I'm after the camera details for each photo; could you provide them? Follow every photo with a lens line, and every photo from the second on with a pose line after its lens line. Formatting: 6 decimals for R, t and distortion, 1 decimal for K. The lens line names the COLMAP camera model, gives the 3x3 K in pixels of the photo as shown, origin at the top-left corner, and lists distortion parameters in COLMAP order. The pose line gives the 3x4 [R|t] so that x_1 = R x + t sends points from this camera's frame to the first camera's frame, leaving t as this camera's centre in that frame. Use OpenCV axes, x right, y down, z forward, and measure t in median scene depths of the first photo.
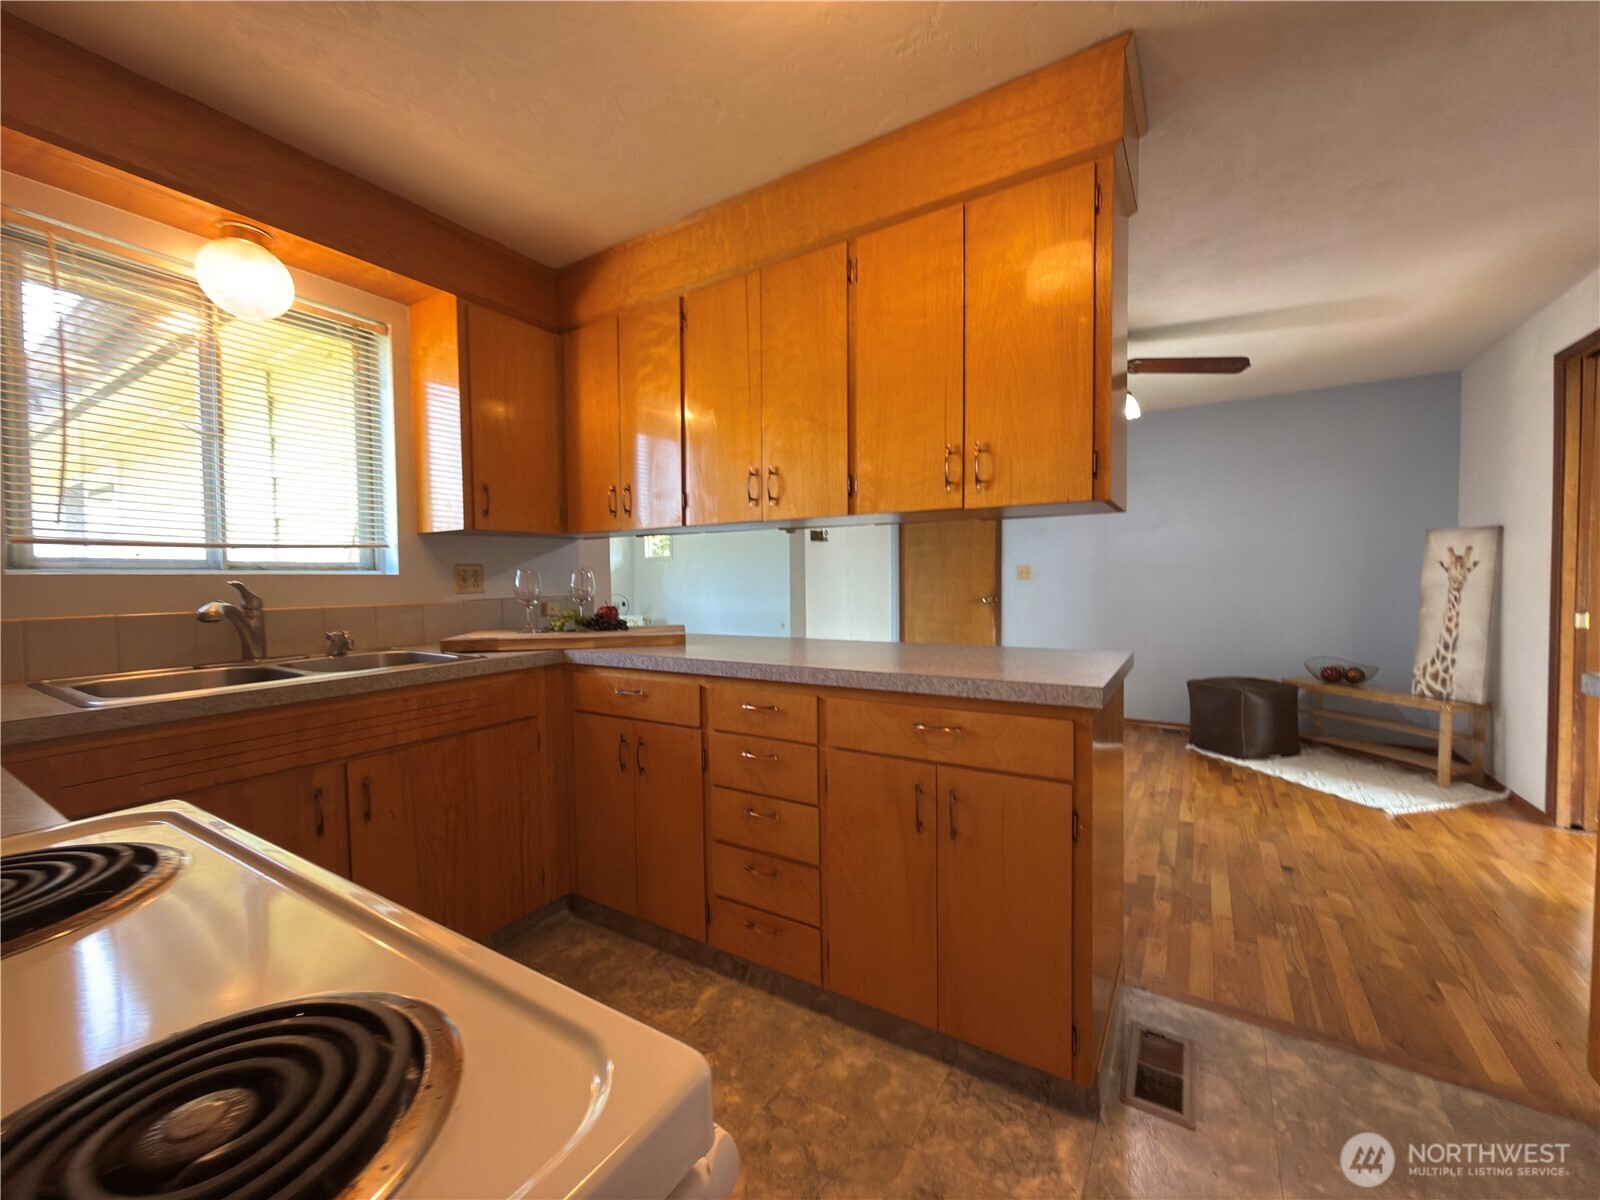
lens RADIAL K [[640.9, 0, 801.4], [0, 640.9, 597.6], [0, 0, 1]] dist [-0.000214, 0.000548]
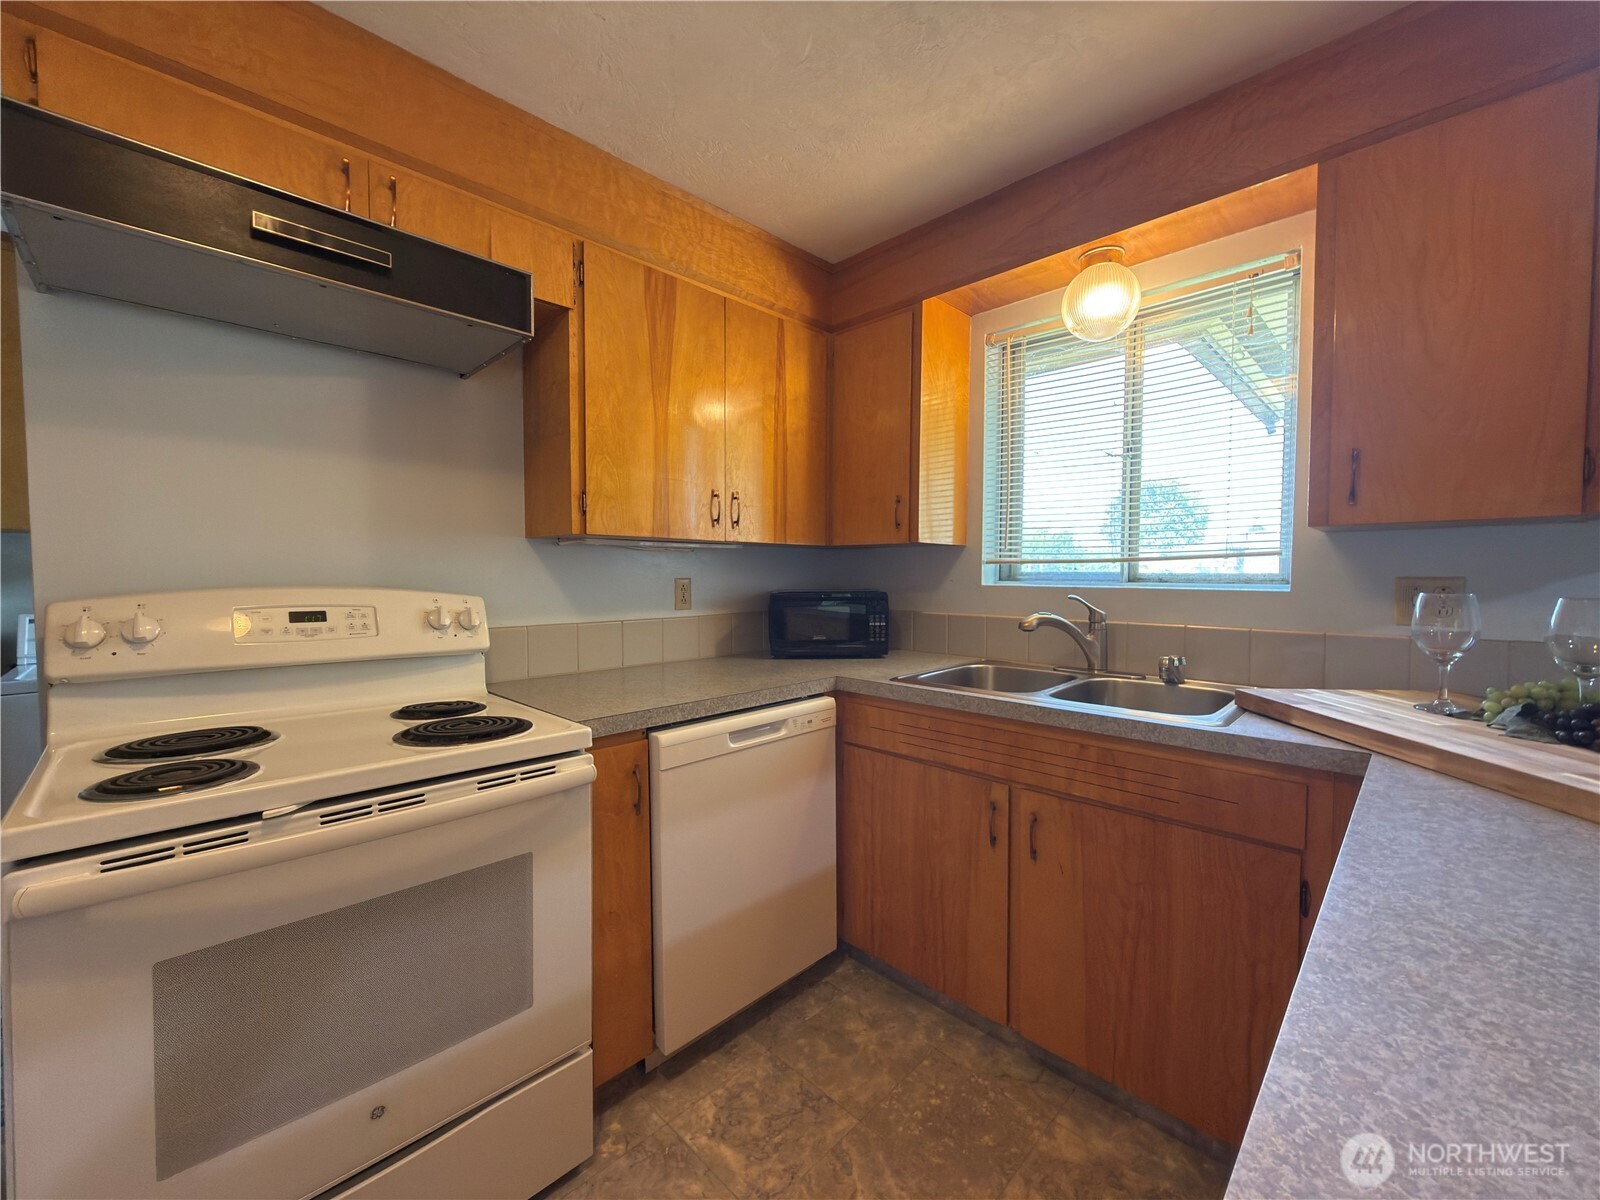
lens RADIAL K [[640.9, 0, 801.4], [0, 640.9, 597.6], [0, 0, 1]] dist [-0.000214, 0.000548]
pose [[-0.219503, 0.054094, -0.974111, 0.216536], [-0.027256, 0.997732, 0.061548, -0.061021], [0.975231, 0.040060, -0.217531, 0.632360]]
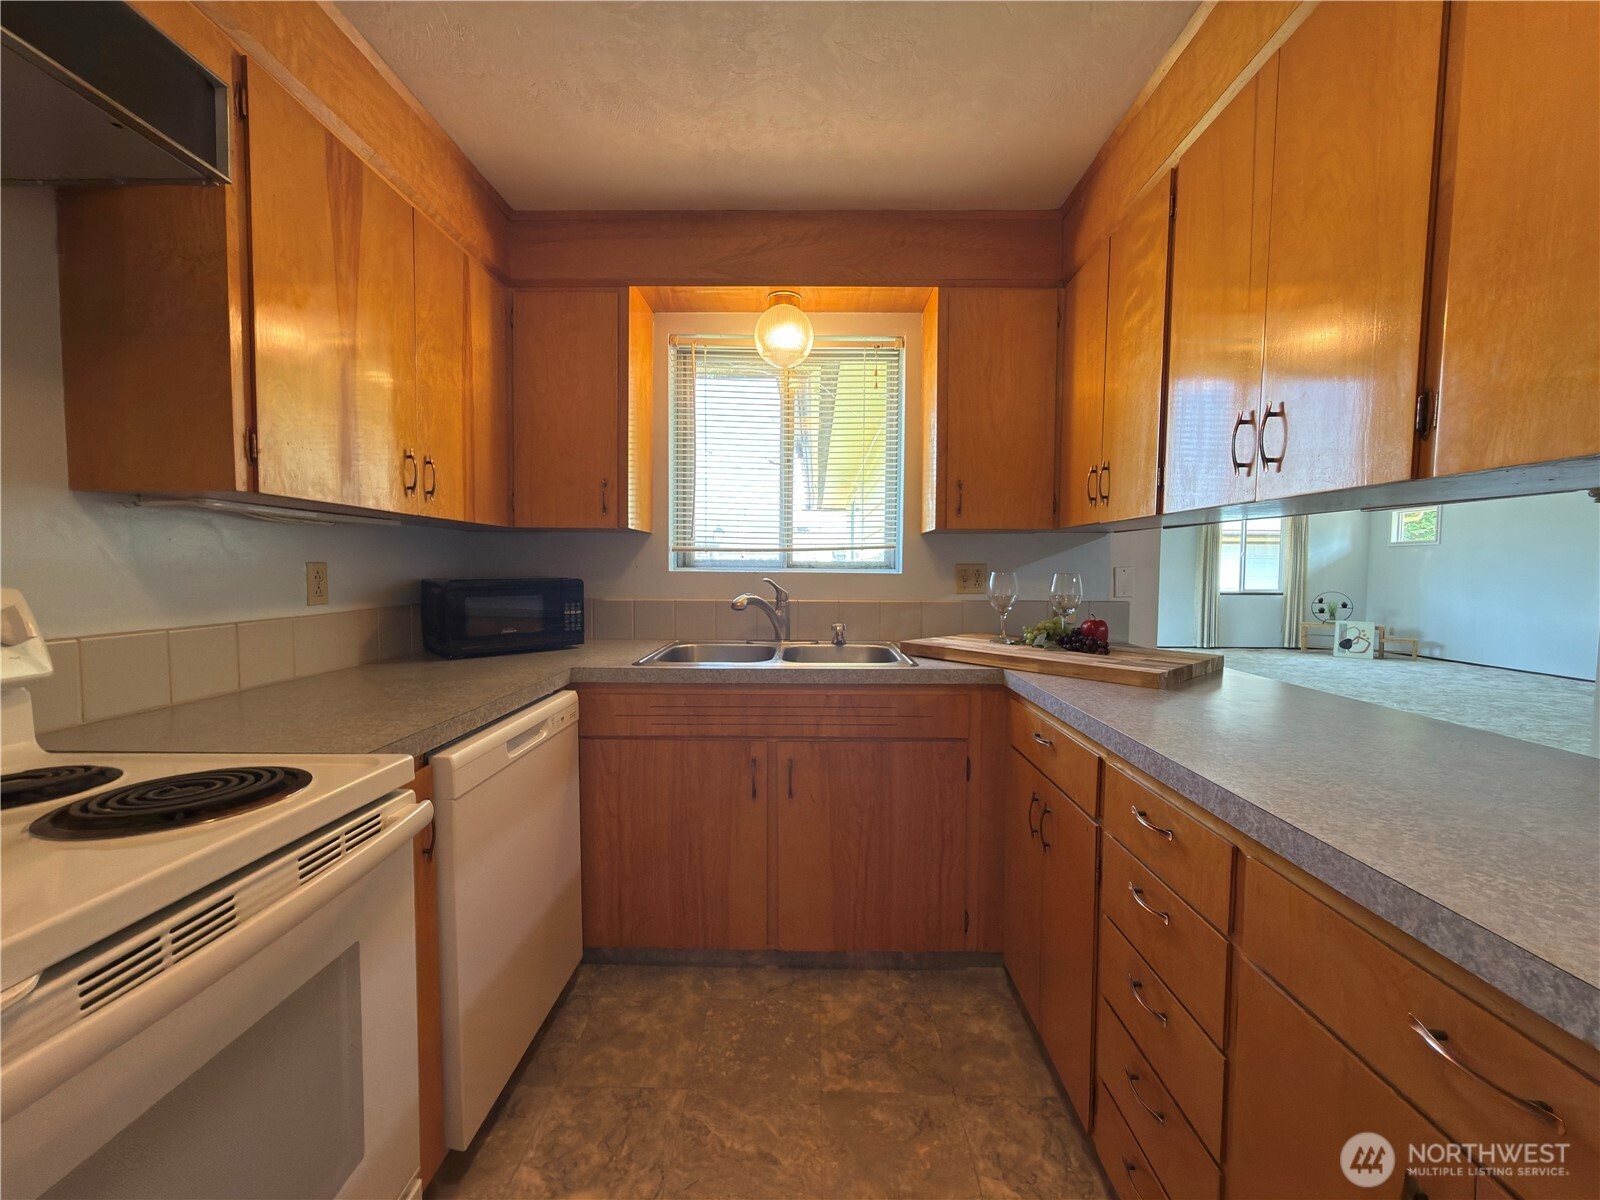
lens RADIAL K [[640.9, 0, 801.4], [0, 640.9, 597.6], [0, 0, 1]] dist [-0.000214, 0.000548]
pose [[0.514264, 0.059540, -0.855562, 0.200868], [-0.040237, 0.998164, 0.045278, -0.038899], [0.856687, 0.011141, 0.515716, 0.320615]]
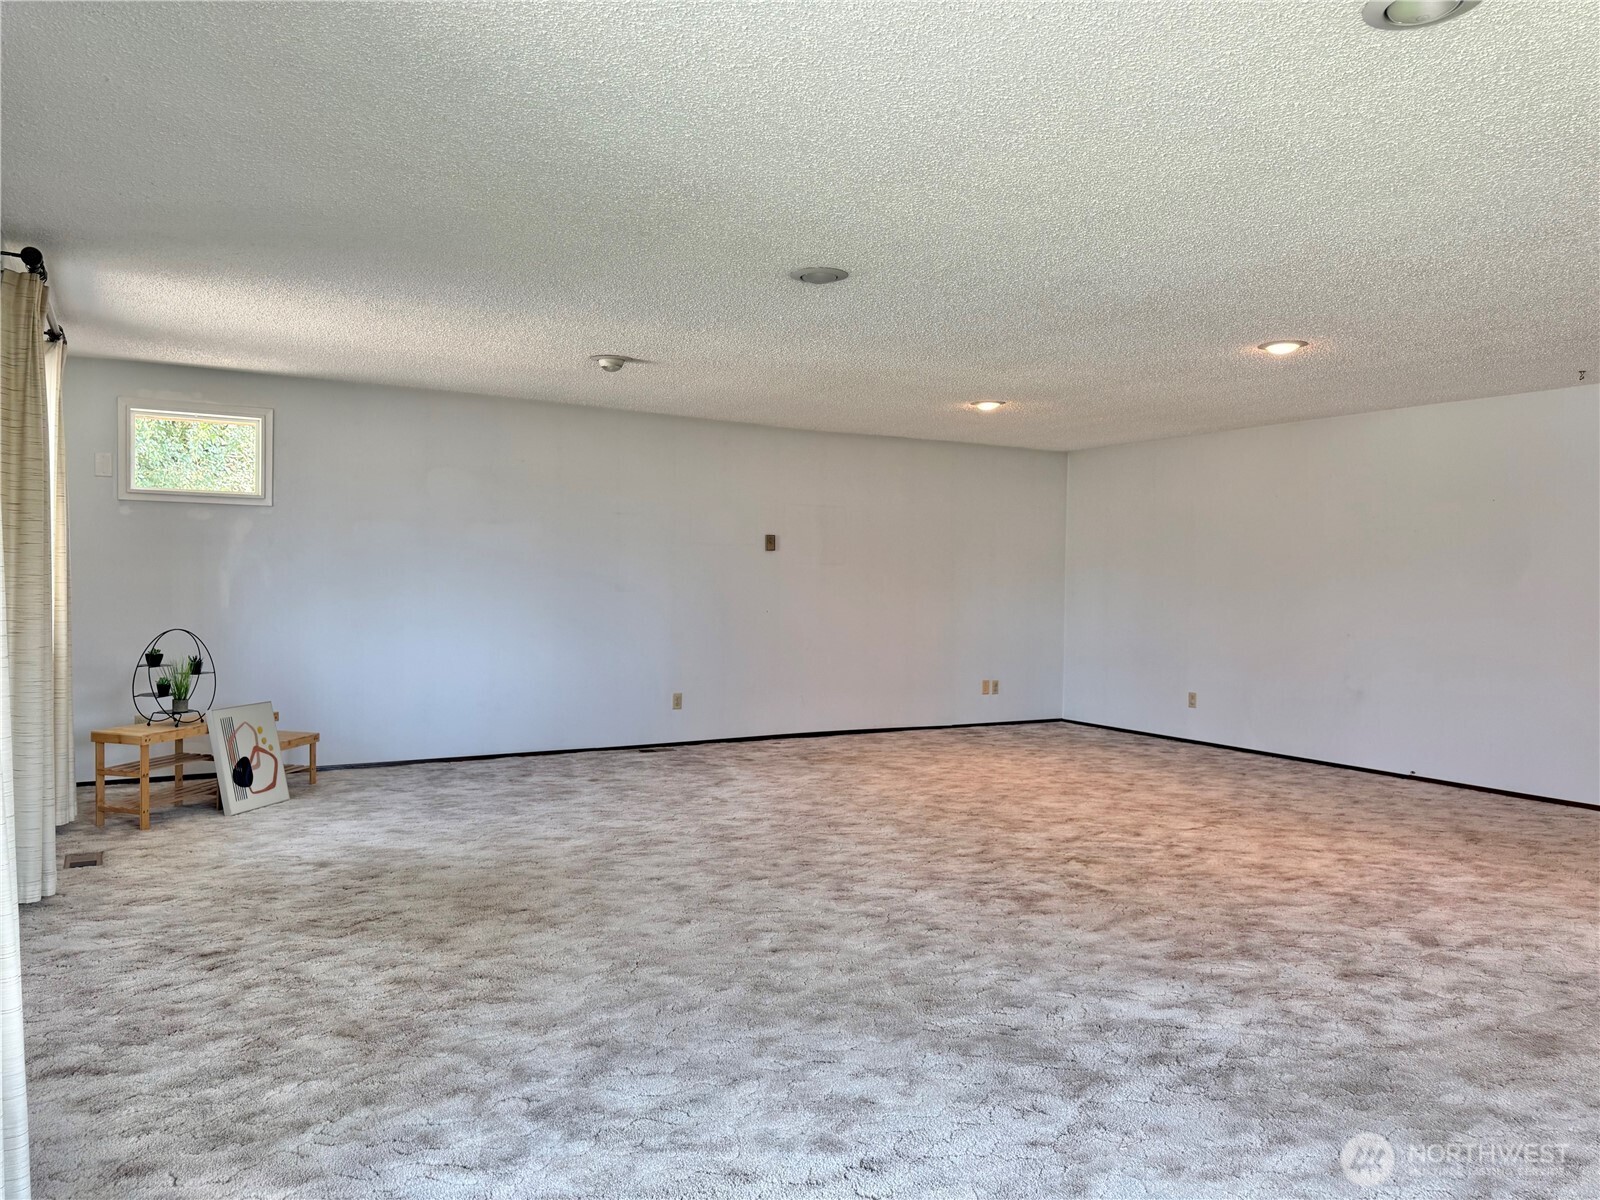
lens RADIAL K [[1144.0, 0, 800.0], [0, 1144.0, 600.0], [0, 0, 1]] dist [0.007170, 0.002114]
pose [[0.450877, 0.011426, 0.892513, -2.961088], [0.013341, 0.999720, -0.019537, -0.023947], [-0.892486, 0.020716, 0.450599, 2.886327]]
